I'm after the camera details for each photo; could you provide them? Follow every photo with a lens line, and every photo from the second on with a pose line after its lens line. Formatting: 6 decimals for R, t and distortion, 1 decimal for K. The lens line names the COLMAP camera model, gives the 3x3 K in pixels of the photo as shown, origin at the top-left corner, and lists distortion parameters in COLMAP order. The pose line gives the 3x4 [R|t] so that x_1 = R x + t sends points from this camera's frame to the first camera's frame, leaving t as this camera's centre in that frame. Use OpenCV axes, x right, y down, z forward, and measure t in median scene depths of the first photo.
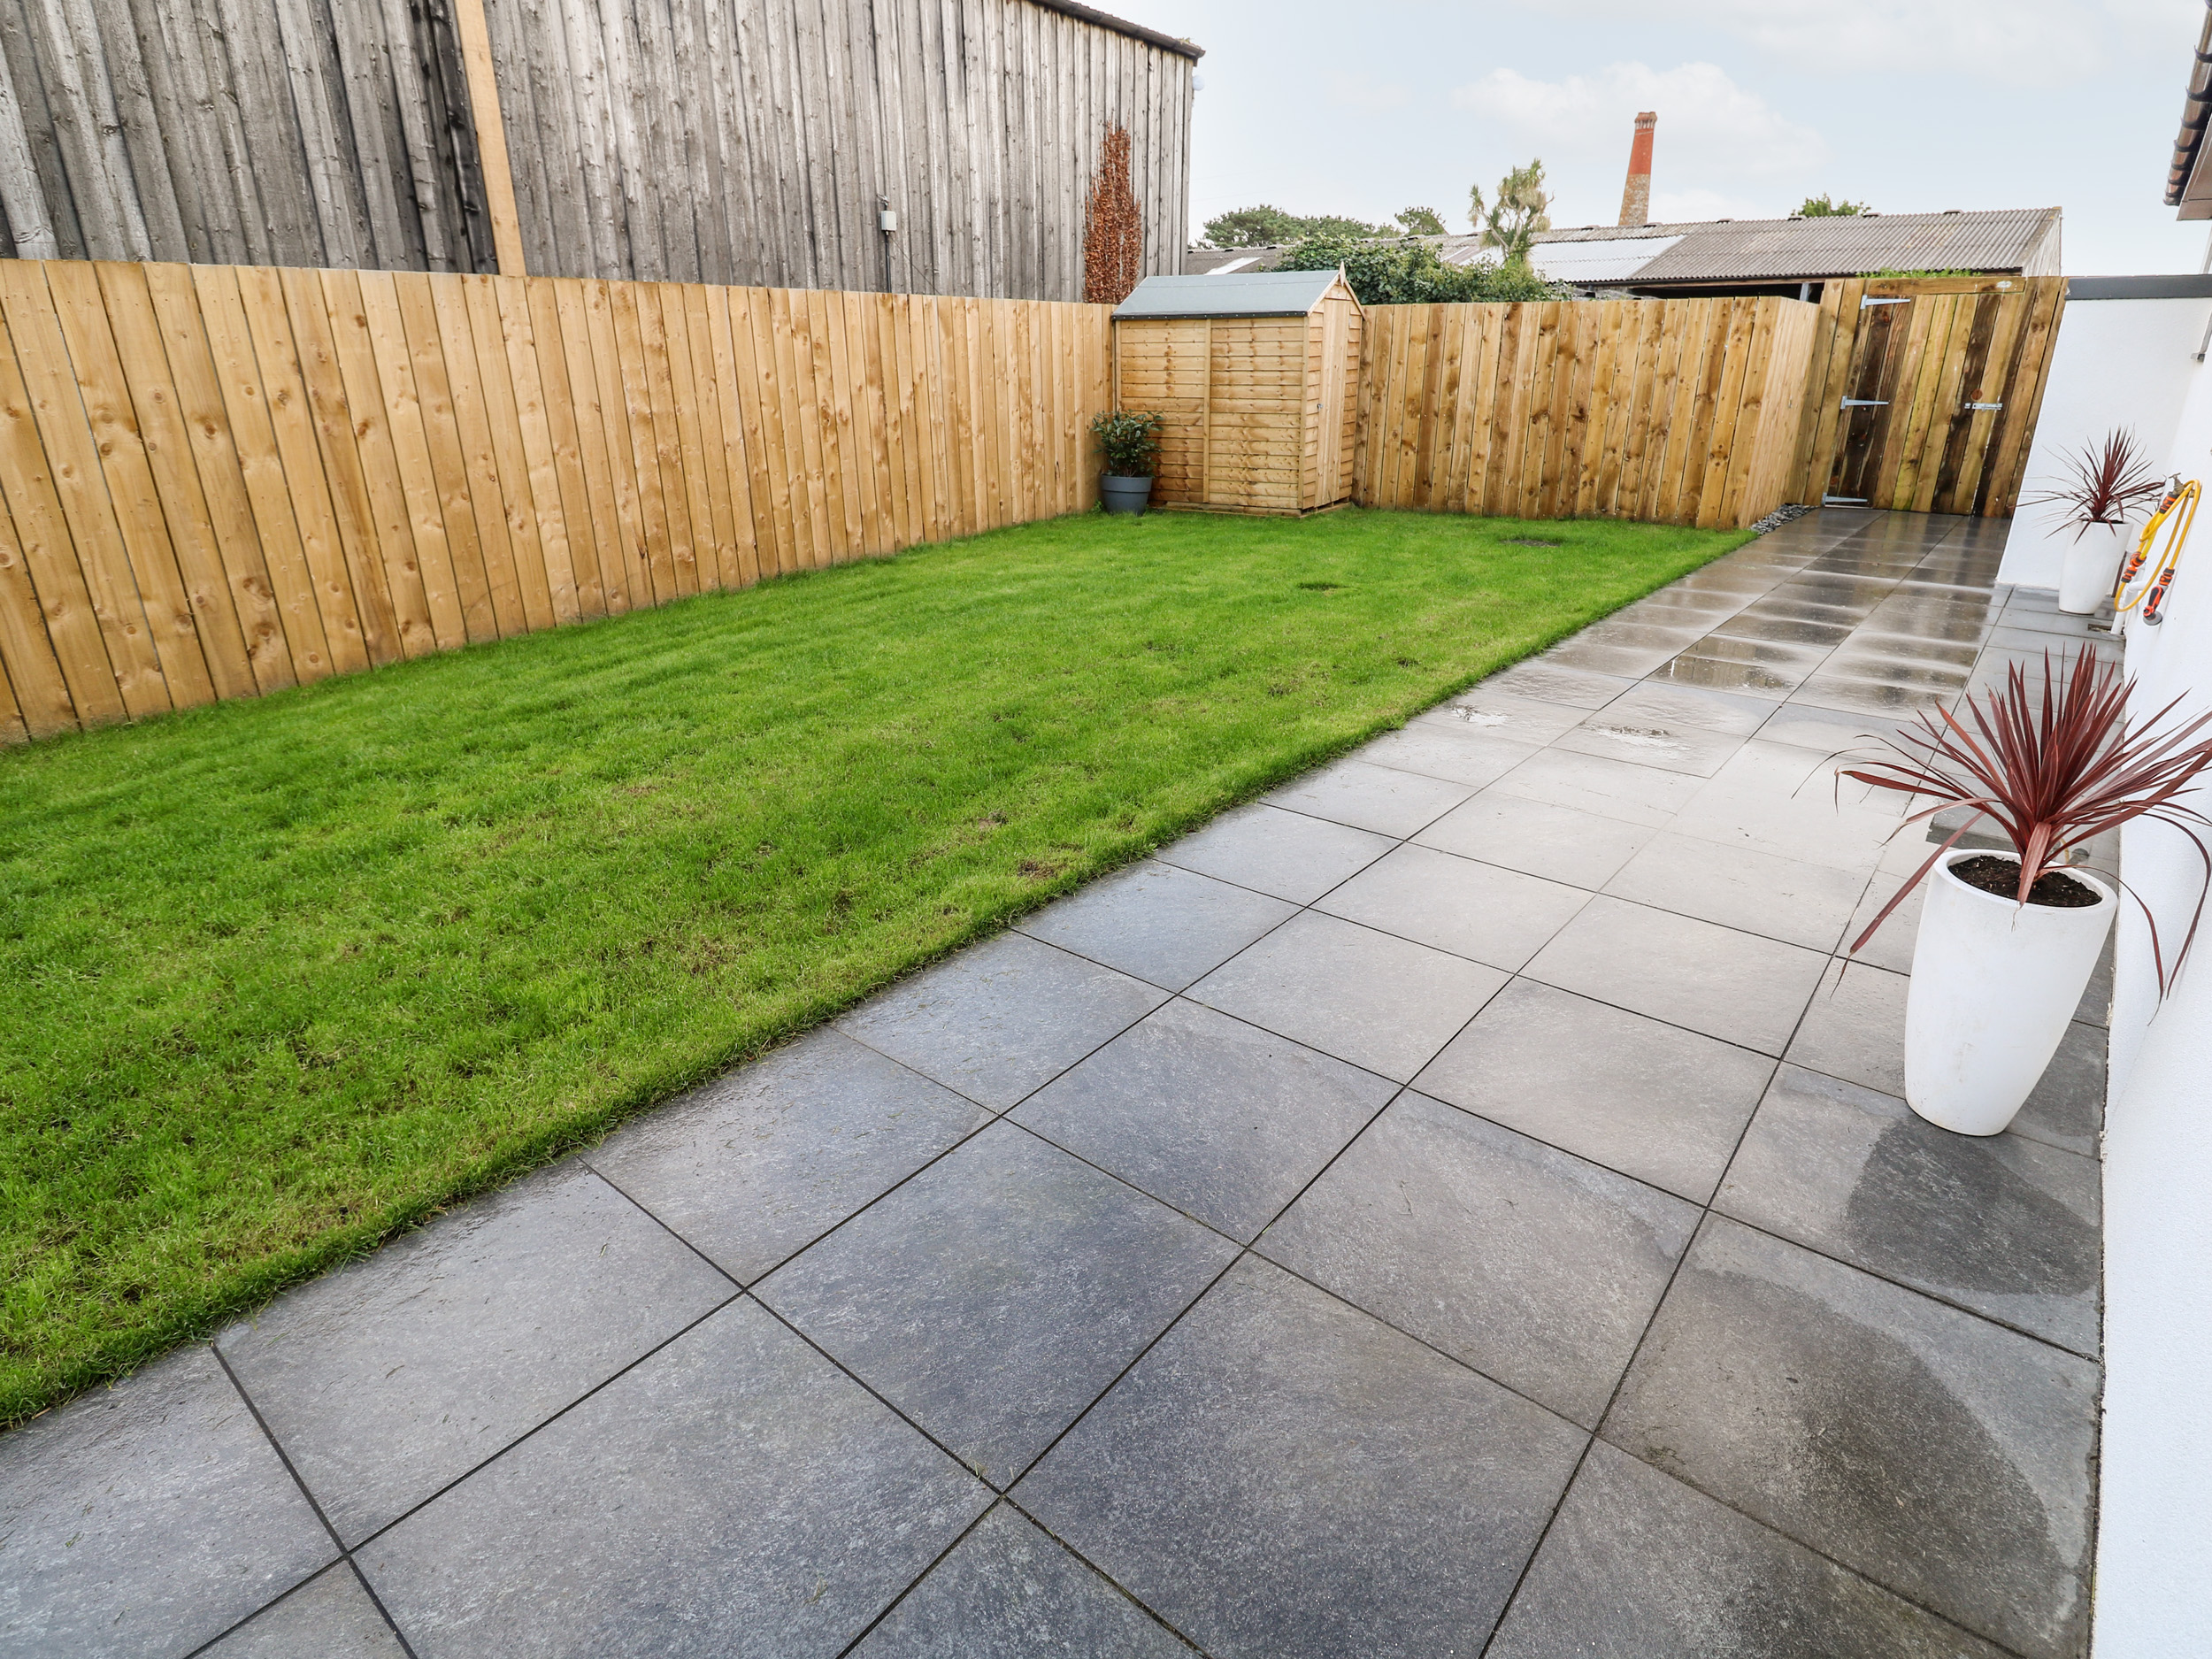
lens RADIAL K [[1216.5, 0, 1140.1], [0, 1216.5, 815.4], [0, 0, 1]] dist [-0.004224, -0.012578]
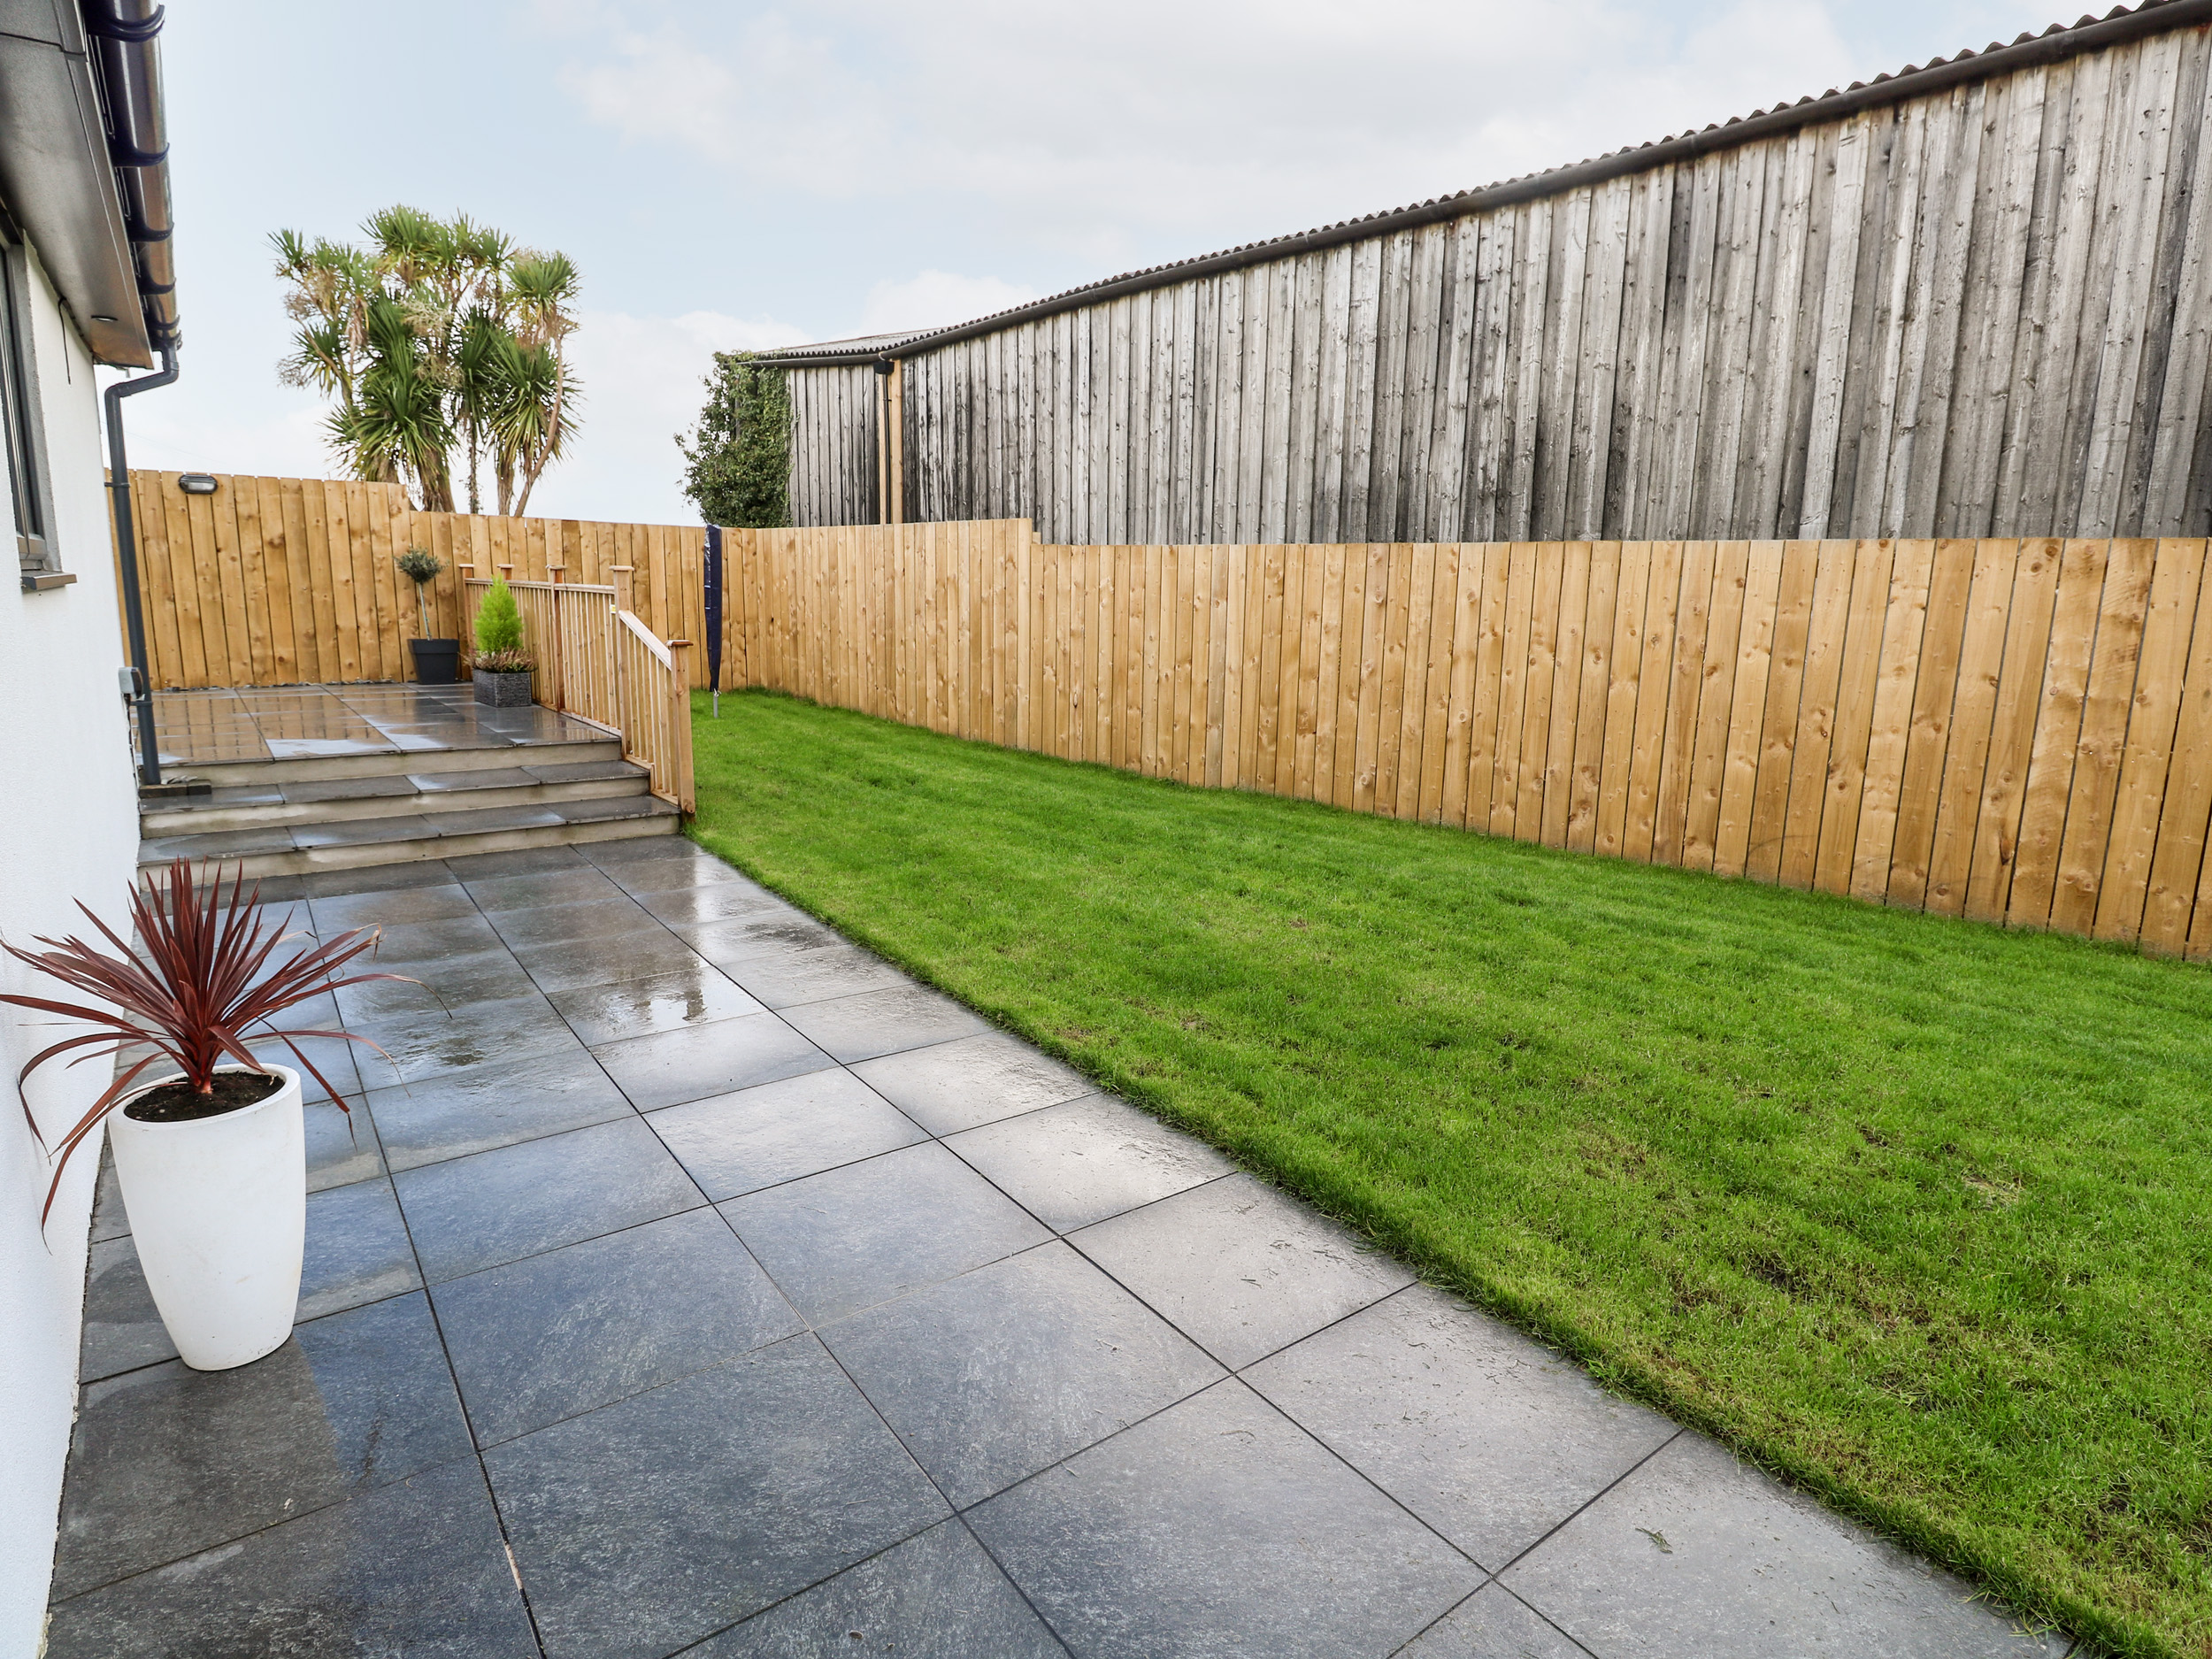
lens RADIAL K [[1216.5, 0, 1140.1], [0, 1216.5, 815.4], [0, 0, 1]] dist [-0.004224, -0.012578]
pose [[-0.271558, 0.173090, -0.946729, 0.579816], [-0.368430, 0.890065, 0.268410, -0.285047], [0.889109, 0.421692, -0.177932, 0.723555]]
